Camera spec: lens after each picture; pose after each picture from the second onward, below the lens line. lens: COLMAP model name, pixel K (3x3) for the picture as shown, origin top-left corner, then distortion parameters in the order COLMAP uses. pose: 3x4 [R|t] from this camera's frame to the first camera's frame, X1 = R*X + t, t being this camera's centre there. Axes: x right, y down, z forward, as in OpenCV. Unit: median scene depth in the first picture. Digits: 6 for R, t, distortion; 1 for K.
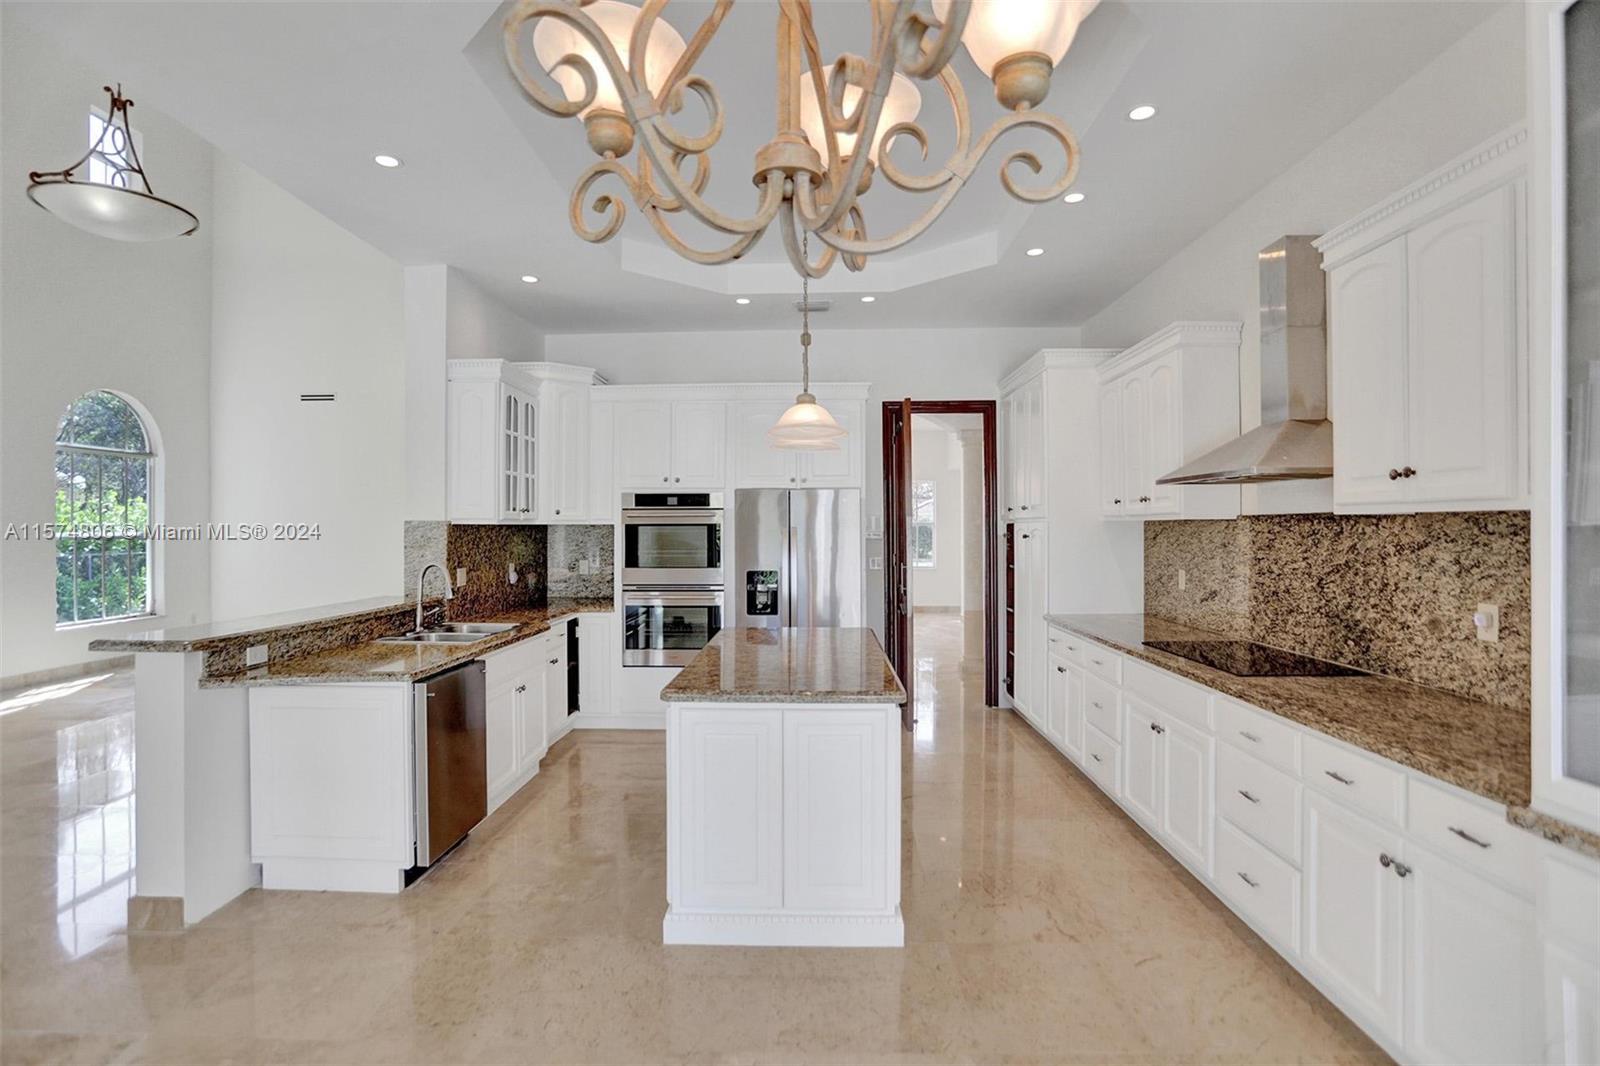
lens RADIAL K [[797.2, 0, 796.7], [0, 797.2, 528.2], [0, 0, 1]] dist [-0.065312, 0.029798]
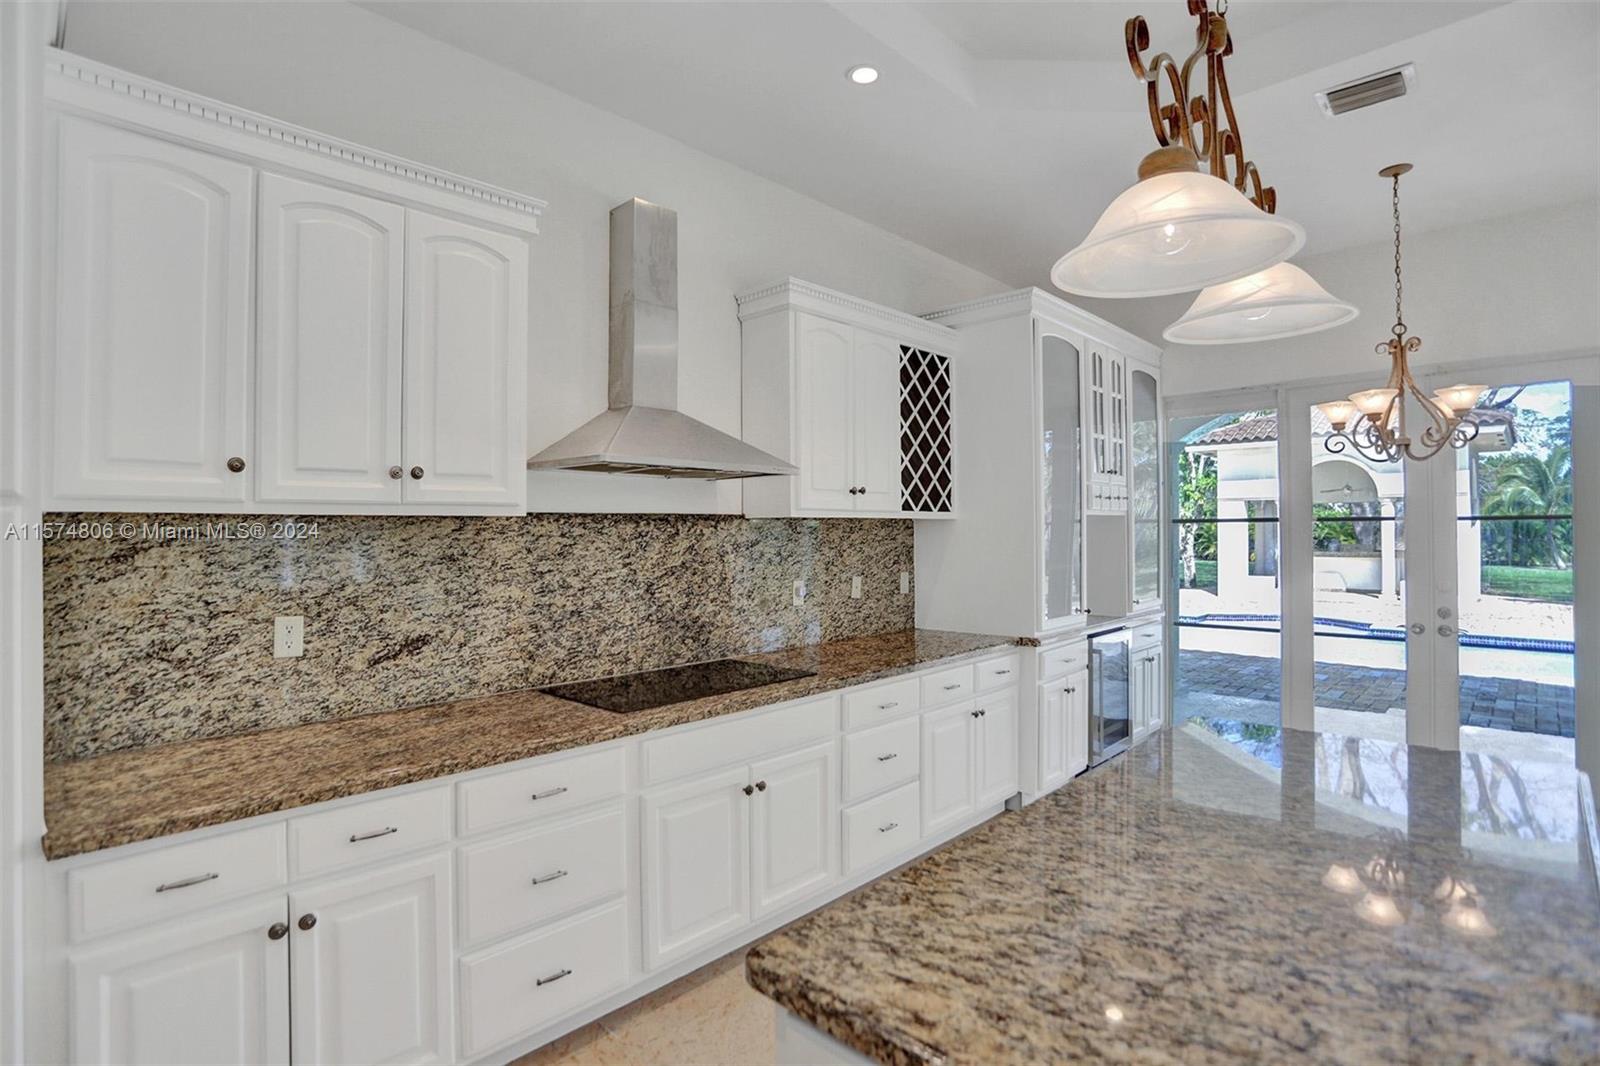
lens RADIAL K [[797.2, 0, 796.7], [0, 797.2, 528.2], [0, 0, 1]] dist [-0.065312, 0.029798]
pose [[-0.740009, 0.010634, 0.672513, -0.105117], [0.009131, 0.999942, -0.005764, 0.005193], [-0.672535, 0.001876, -0.740063, 1.693976]]
